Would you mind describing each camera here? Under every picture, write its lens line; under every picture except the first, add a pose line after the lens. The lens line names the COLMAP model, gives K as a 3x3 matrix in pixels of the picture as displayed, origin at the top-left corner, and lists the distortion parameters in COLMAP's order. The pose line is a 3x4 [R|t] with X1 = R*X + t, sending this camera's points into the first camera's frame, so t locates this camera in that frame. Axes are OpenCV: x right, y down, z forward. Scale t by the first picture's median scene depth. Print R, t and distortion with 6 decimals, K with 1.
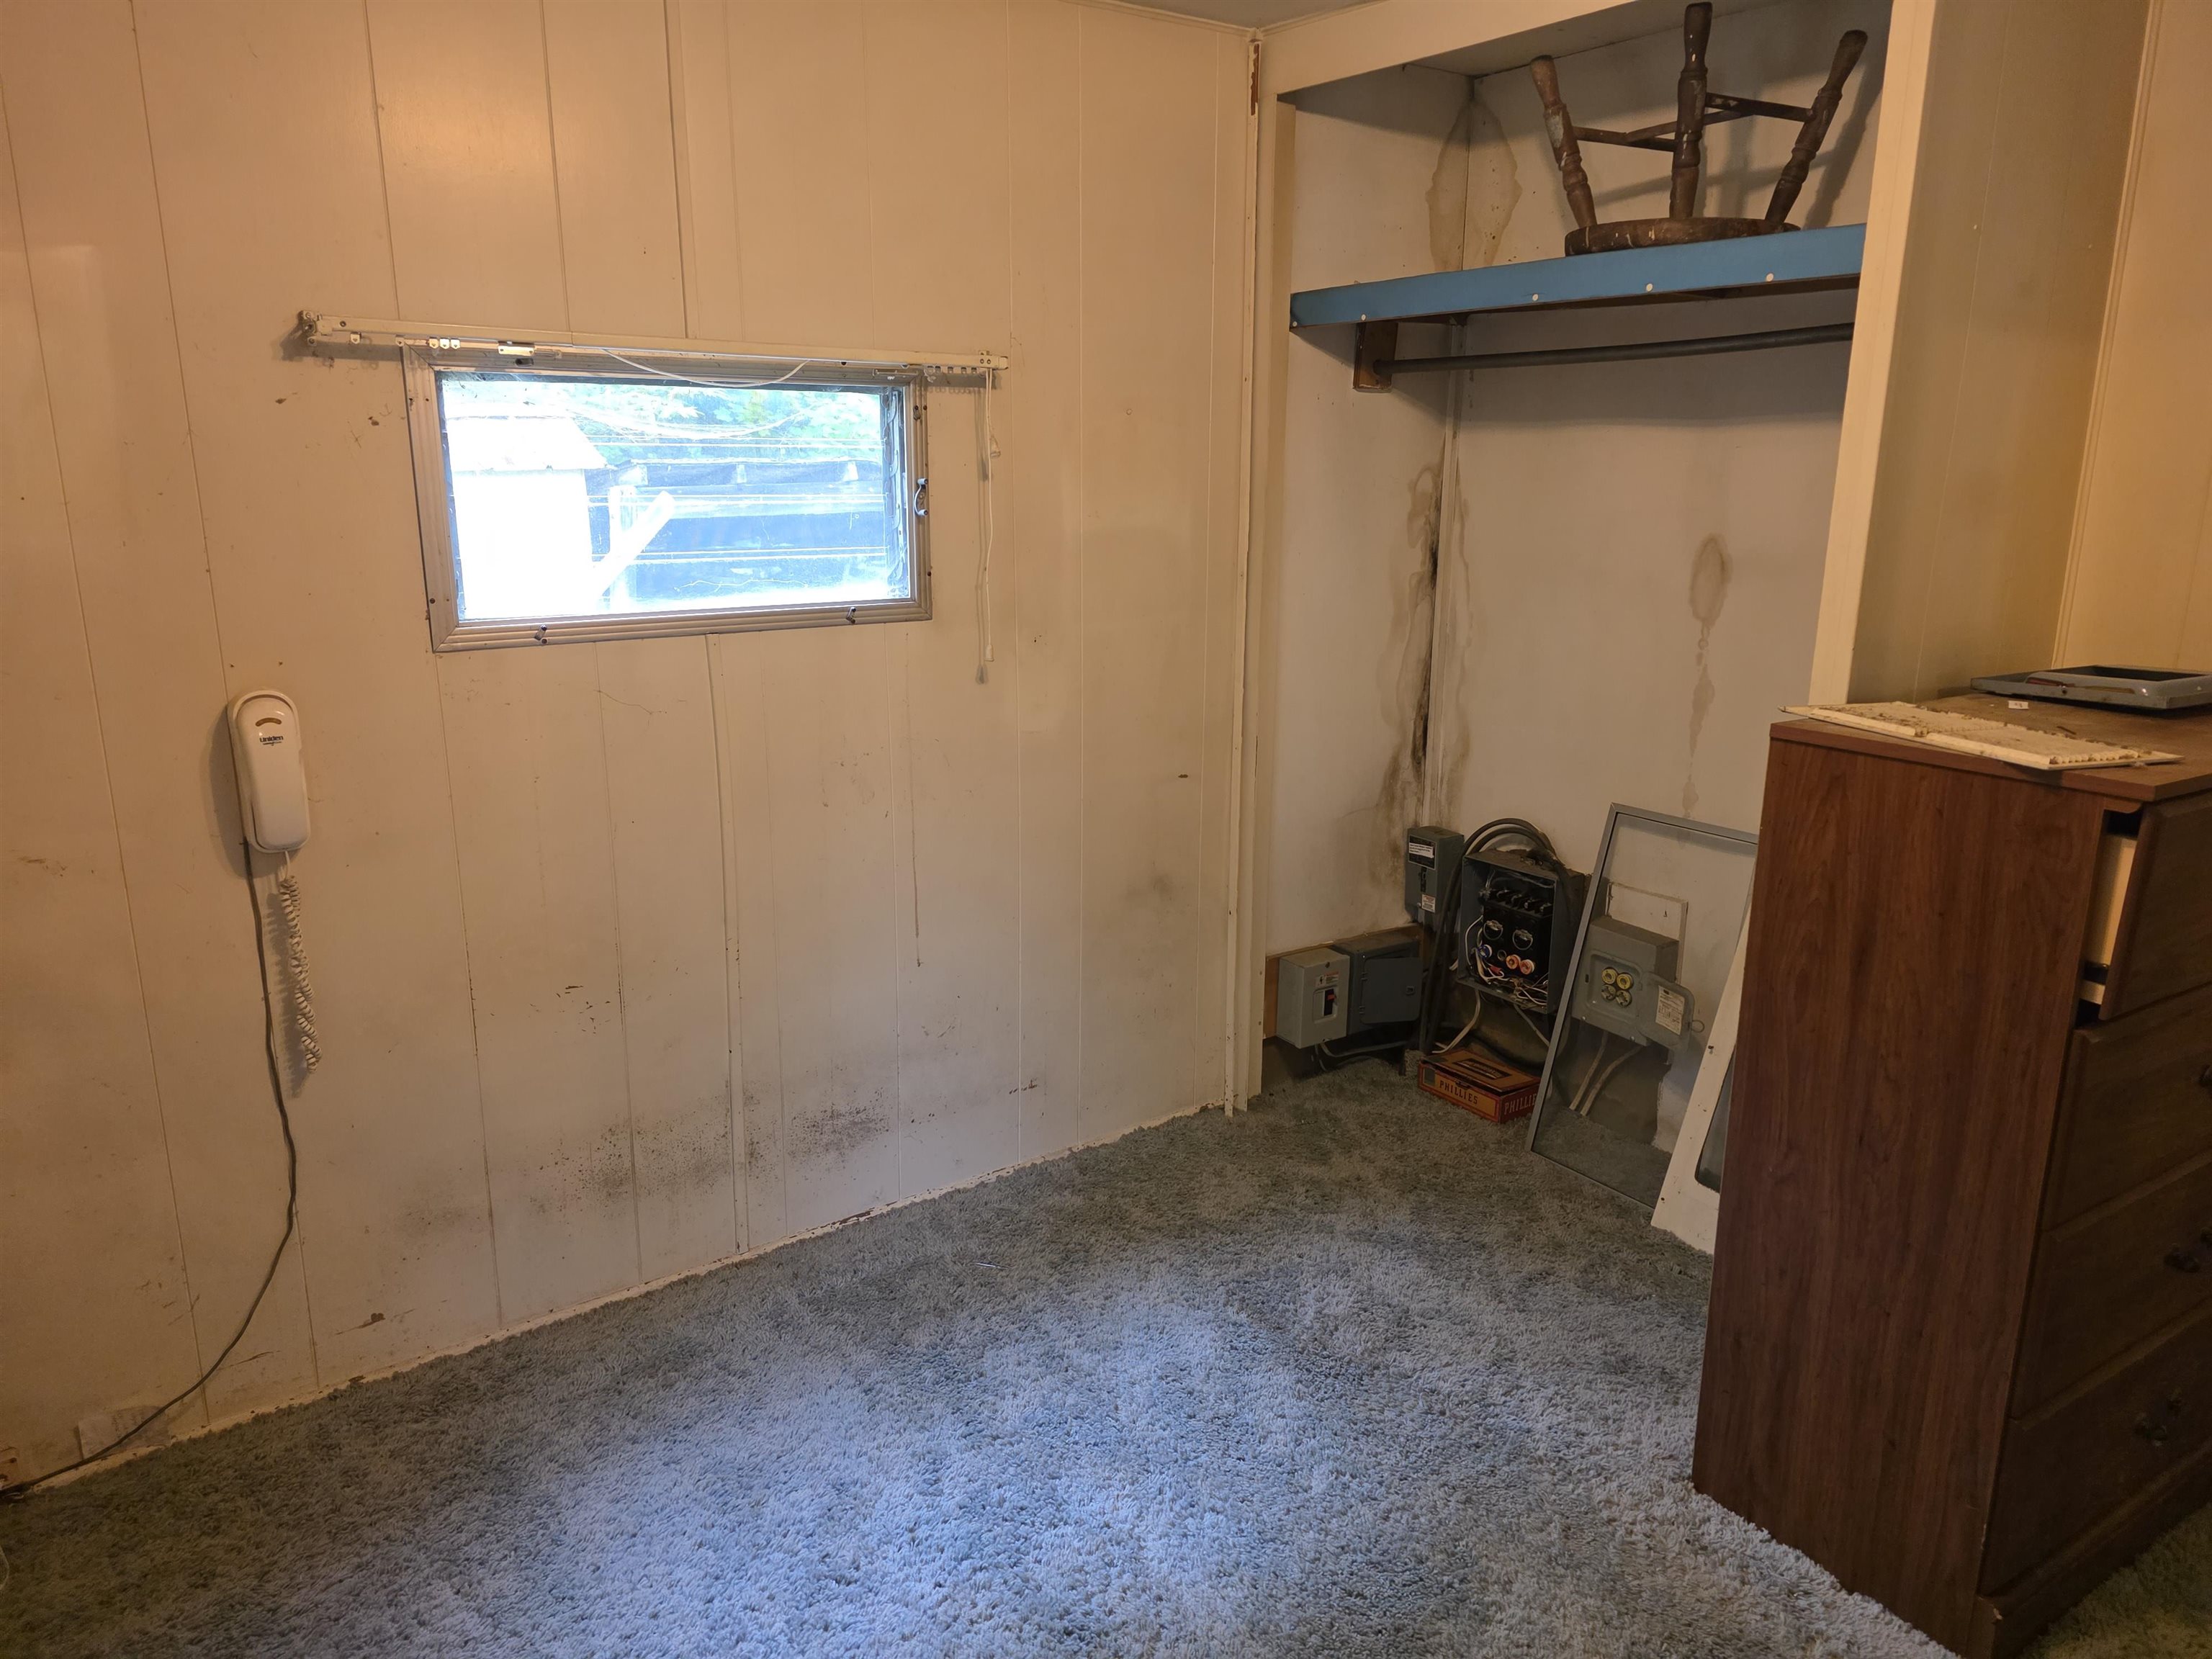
lens RADIAL K [[1501.2, 0, 1092.8], [0, 1501.2, 822.2], [0, 0, 1]] dist [0.070688, -0.067920]
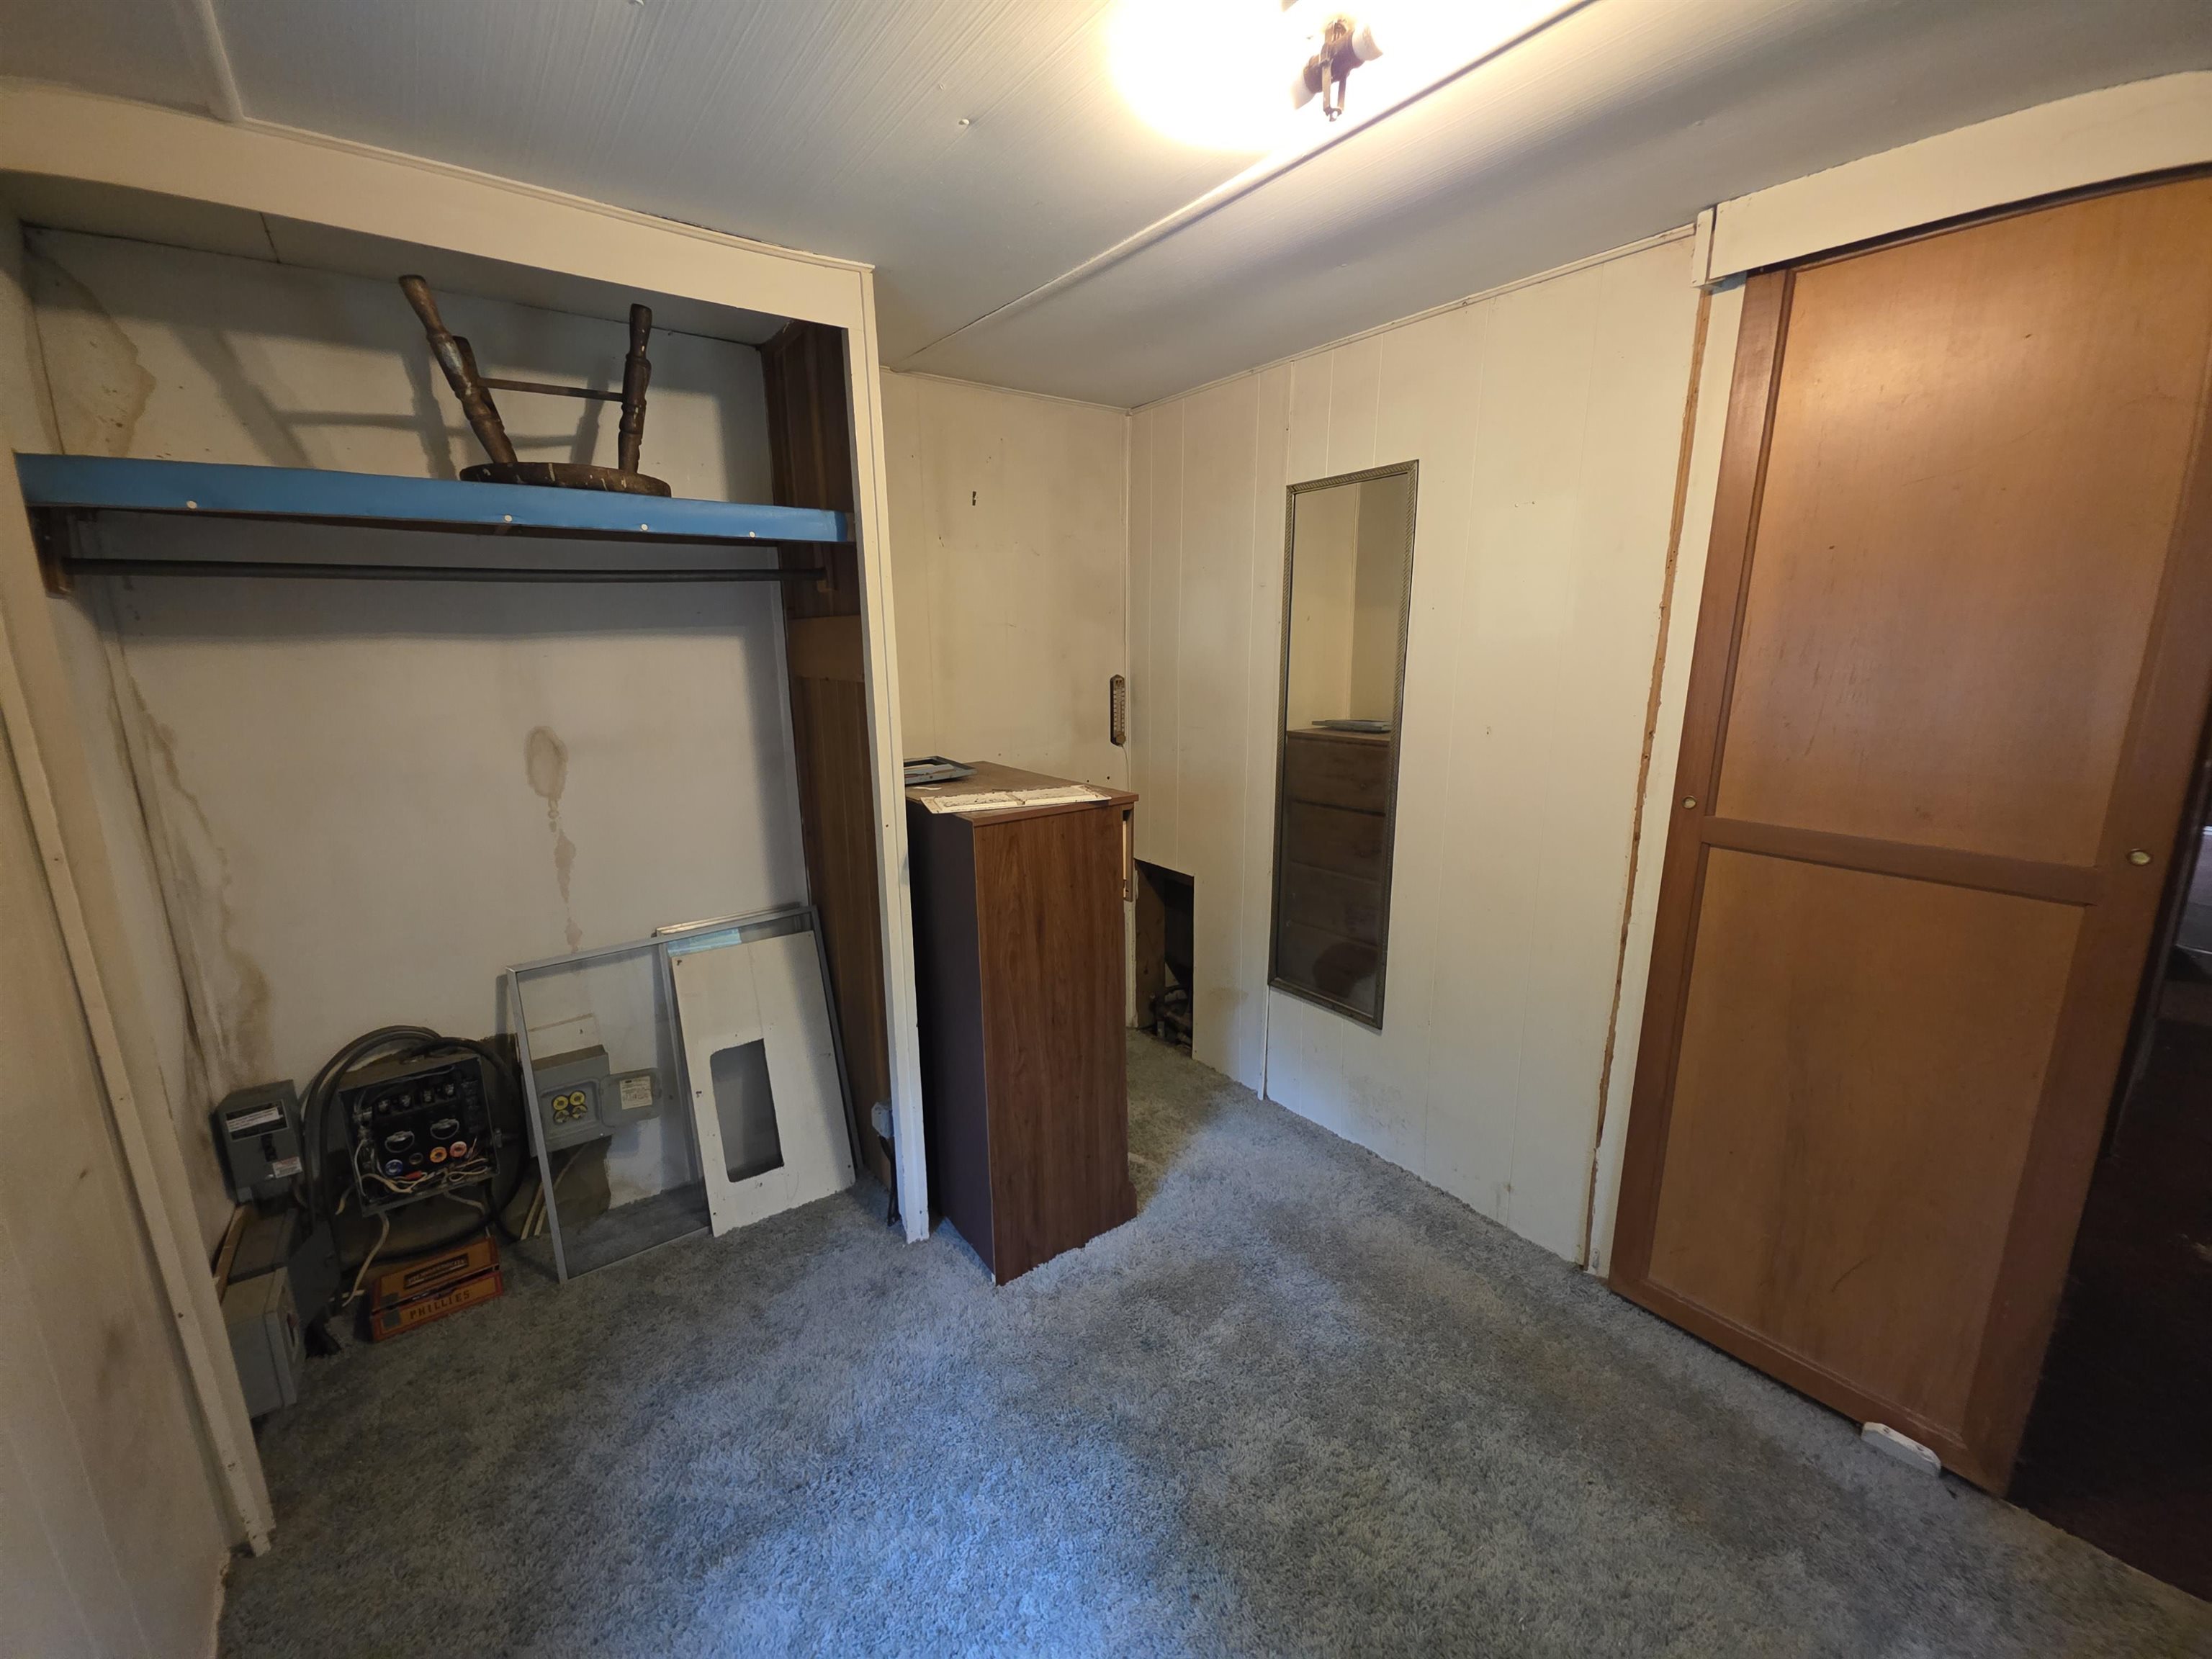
lens RADIAL K [[892.4, 0, 1060.1], [0, 892.4, 821.9], [0, 0, 1]] dist [0.002738, -0.005352]
pose [[-0.043783, -0.205038, 0.977774, -0.331452], [0.258483, 0.943062, 0.209334, -0.160482], [-0.965023, 0.261903, 0.011709, 0.611511]]
